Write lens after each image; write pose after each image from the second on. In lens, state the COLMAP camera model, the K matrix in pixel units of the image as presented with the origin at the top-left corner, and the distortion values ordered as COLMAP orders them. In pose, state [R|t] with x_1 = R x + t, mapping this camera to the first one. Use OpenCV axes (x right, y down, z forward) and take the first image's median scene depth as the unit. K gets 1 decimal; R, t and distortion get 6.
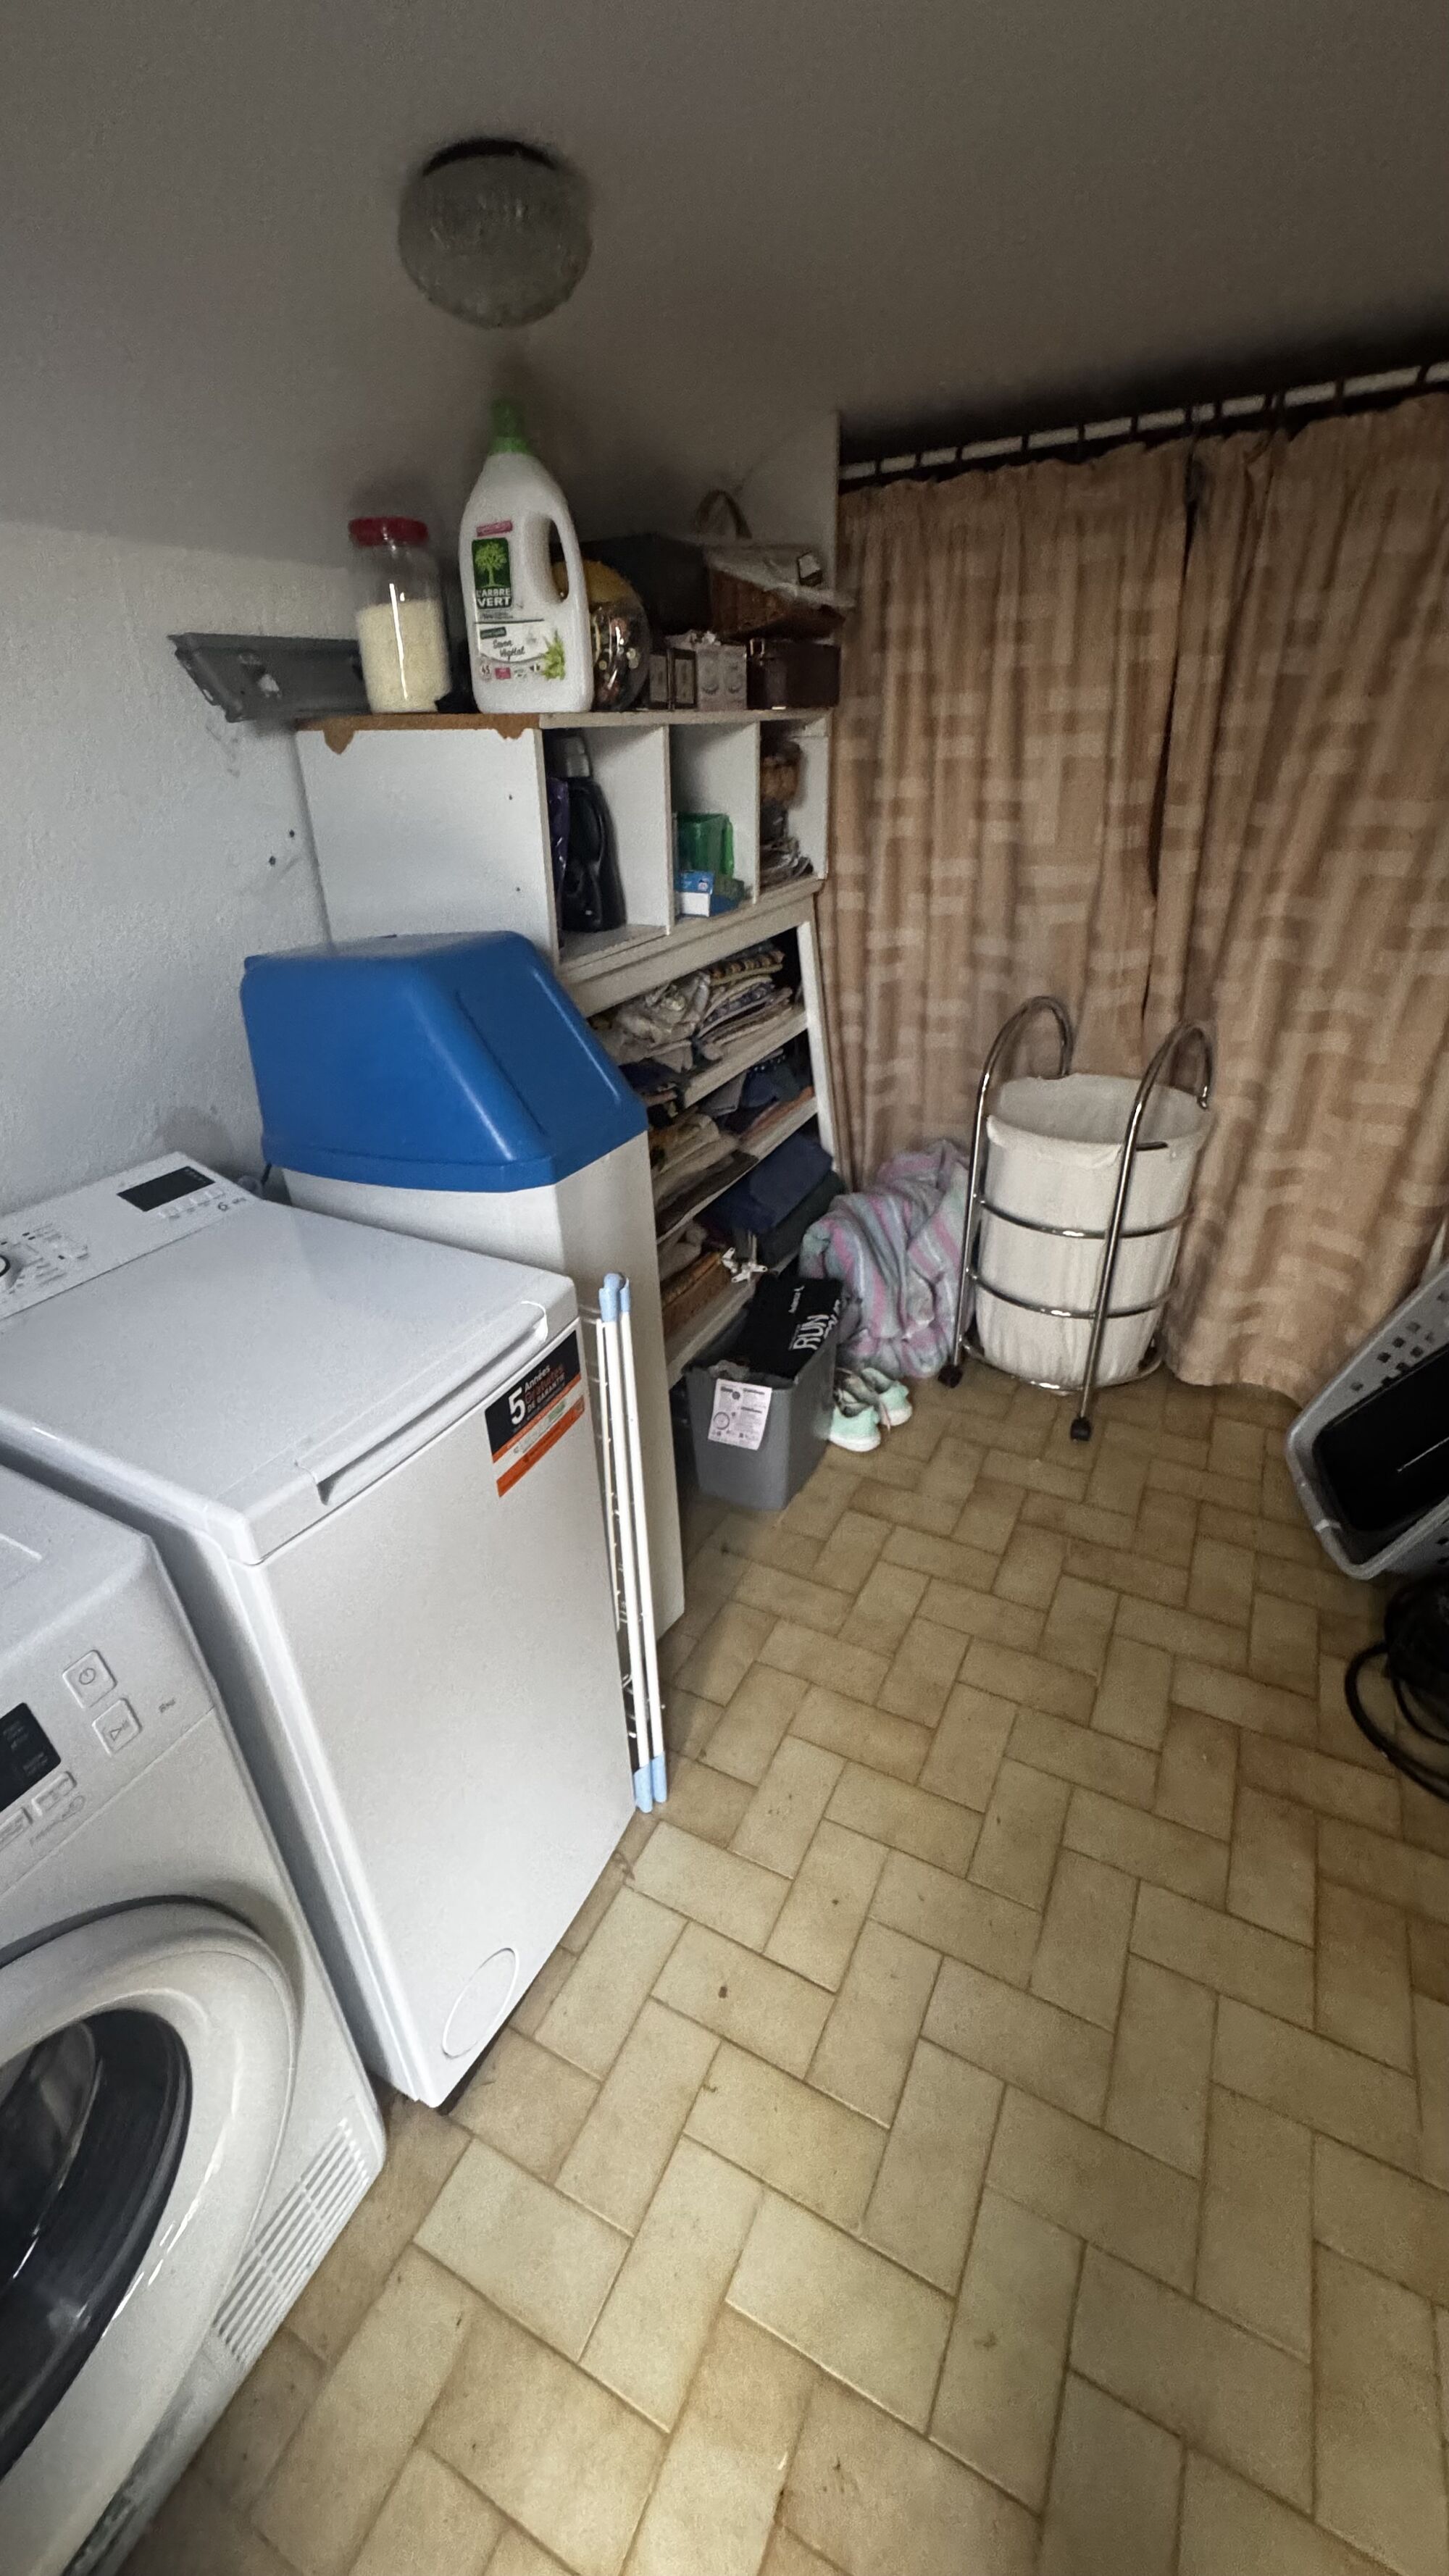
lens RADIAL K [[1024.3, 0, 721.5], [0, 1024.3, 1288.2], [0, 0, 1]] dist [0.001686, -0.000192]
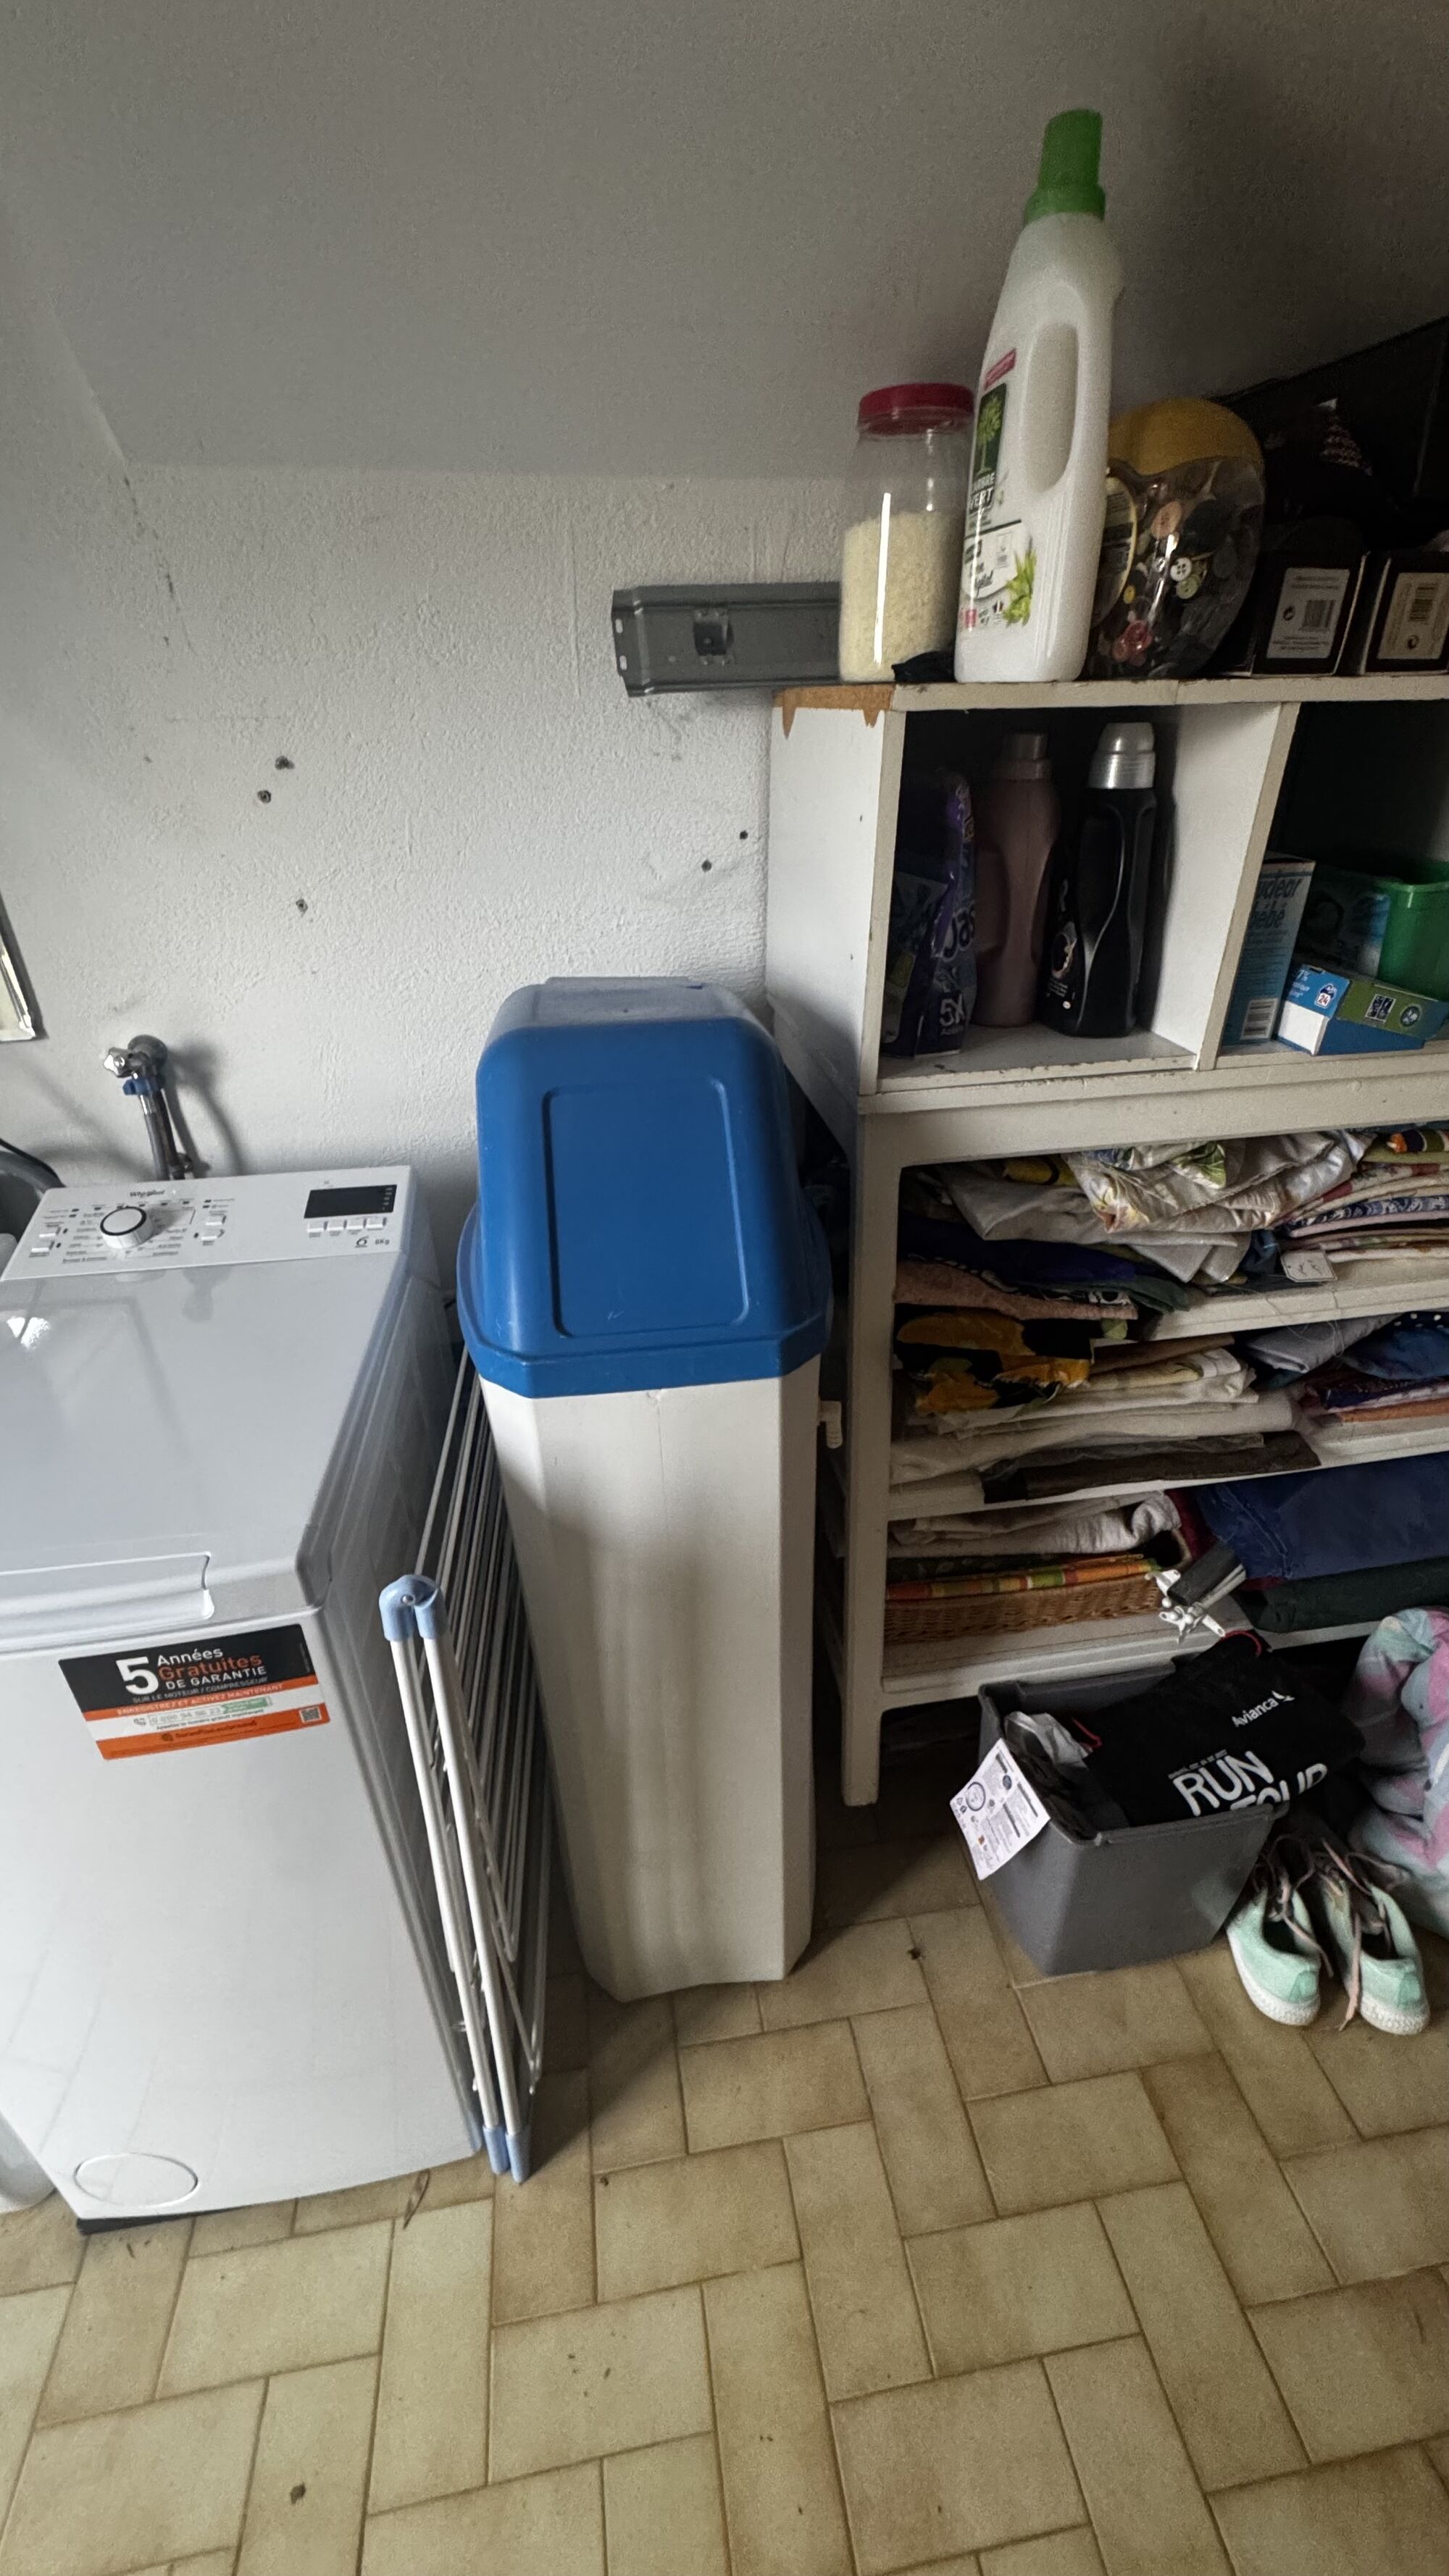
lens RADIAL K [[1024.3, 0, 720.7], [0, 1024.3, 1286.8], [0, 0, 1]] dist [0.001686, -0.000192]
pose [[0.588123, 0.409437, -0.697475, 0.238662], [-0.388643, 0.899366, 0.200243, -0.240270], [0.709273, 0.153301, 0.688063, 0.420746]]
